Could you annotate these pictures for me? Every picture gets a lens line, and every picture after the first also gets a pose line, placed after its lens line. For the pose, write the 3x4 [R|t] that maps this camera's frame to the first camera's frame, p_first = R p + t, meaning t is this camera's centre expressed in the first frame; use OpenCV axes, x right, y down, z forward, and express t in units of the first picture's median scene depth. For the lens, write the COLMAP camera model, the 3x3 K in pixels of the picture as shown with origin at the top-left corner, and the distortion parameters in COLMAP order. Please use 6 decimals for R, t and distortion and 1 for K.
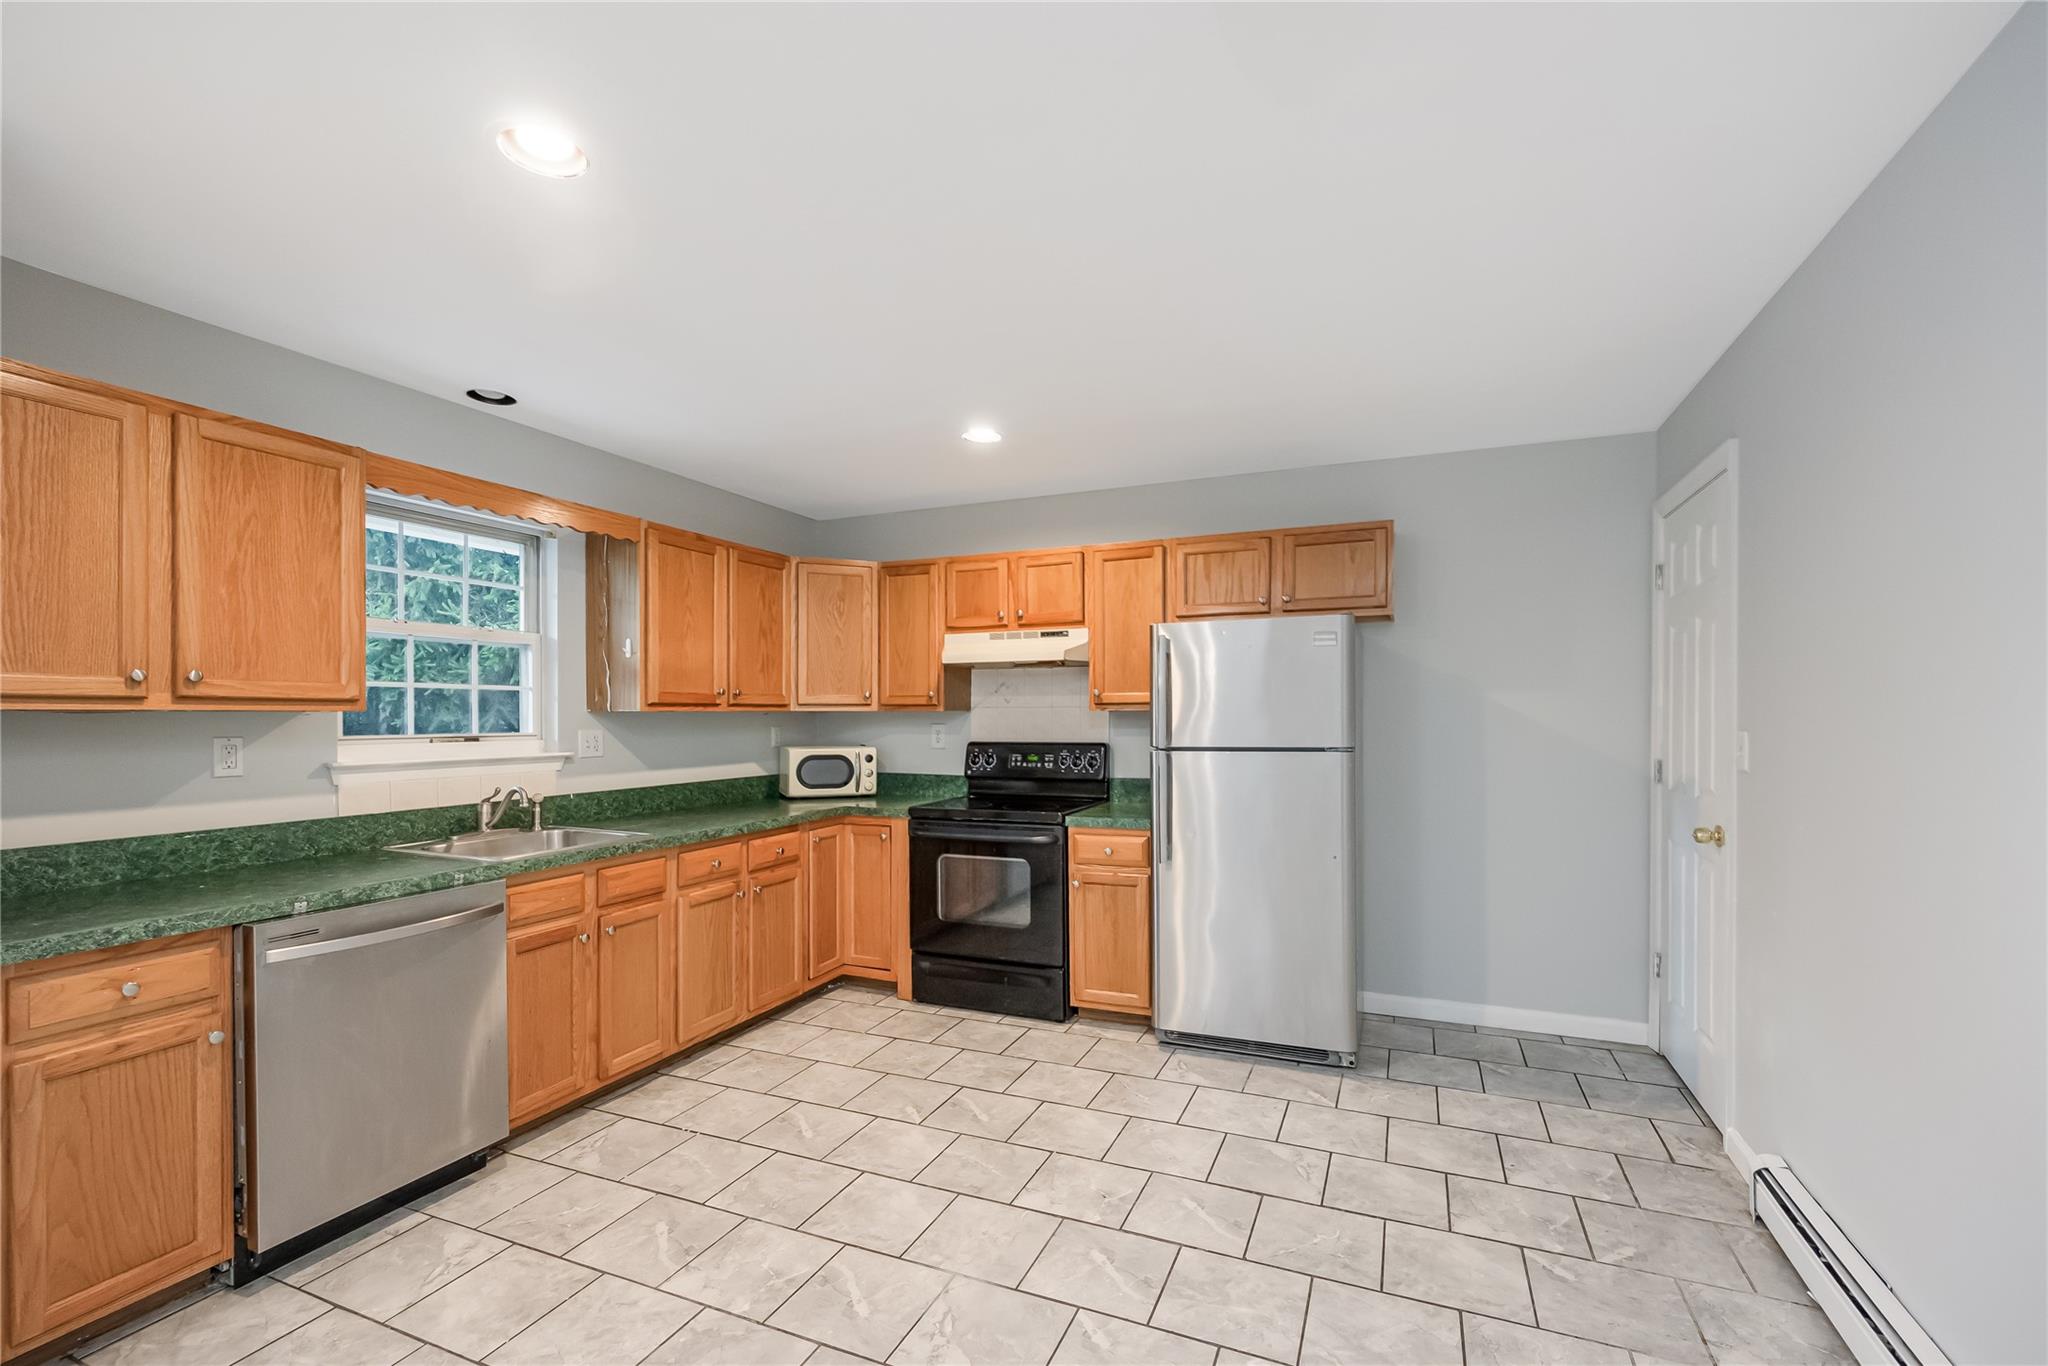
lens RADIAL K [[870.3, 0, 1036.0], [0, 870.3, 721.8], [0, 0, 1]] dist [-0.000086, 0.000165]
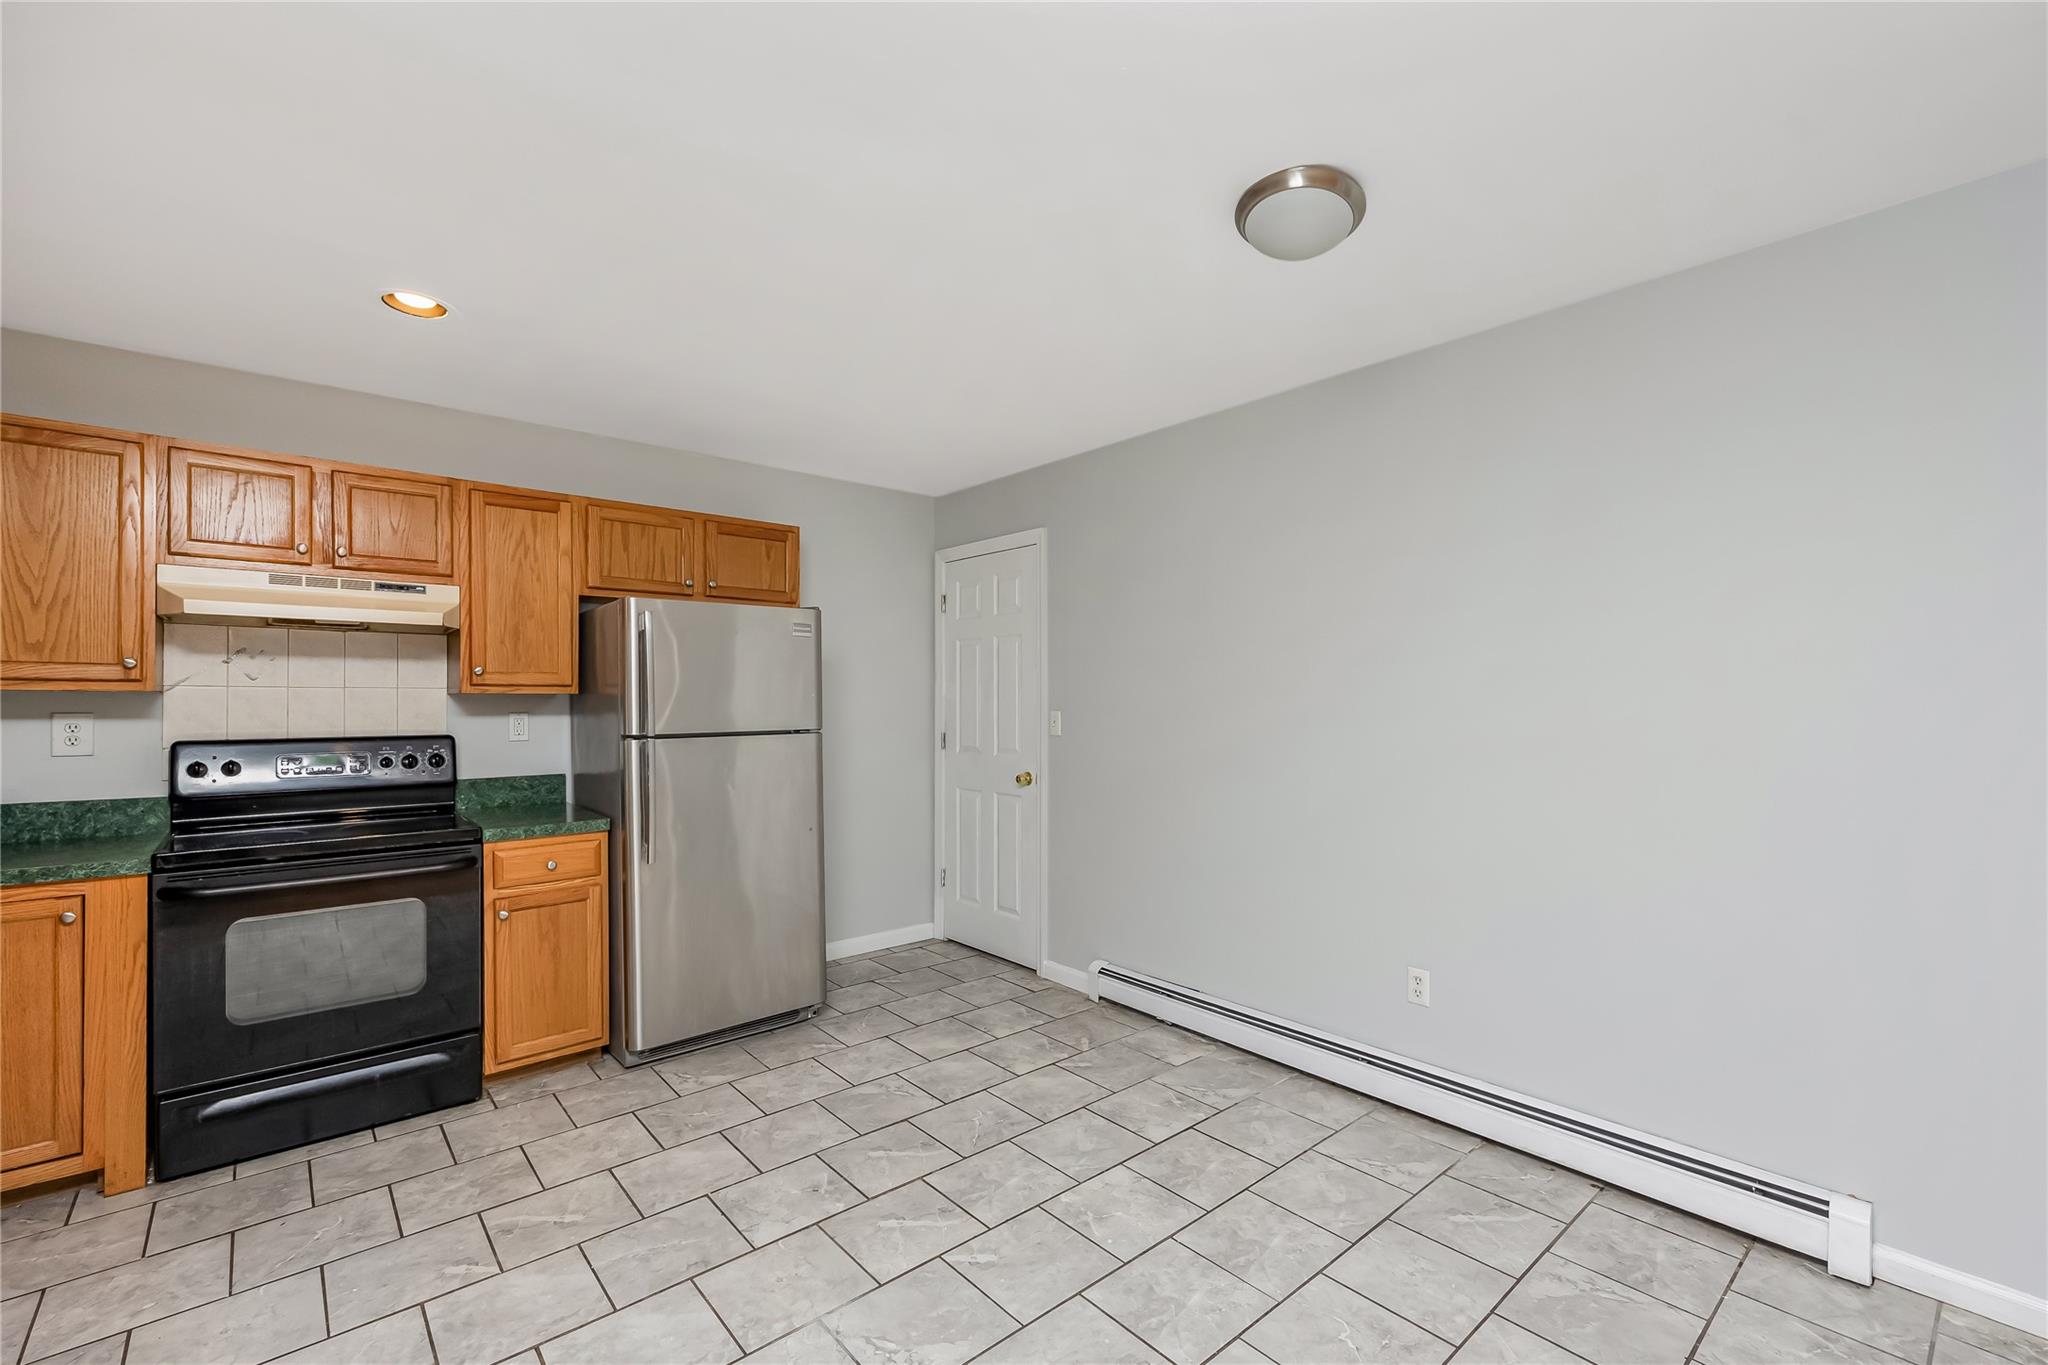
lens RADIAL K [[875.6, 0, 1036.6], [0, 875.6, 705.7], [0, 0, 1]] dist [0.001490, 0.000732]
pose [[0.432898, -0.002776, 0.901439, -0.492592], [0.004223, 0.999991, 0.001052, -0.000228], [-0.901433, 0.003351, 0.432906, 0.243812]]
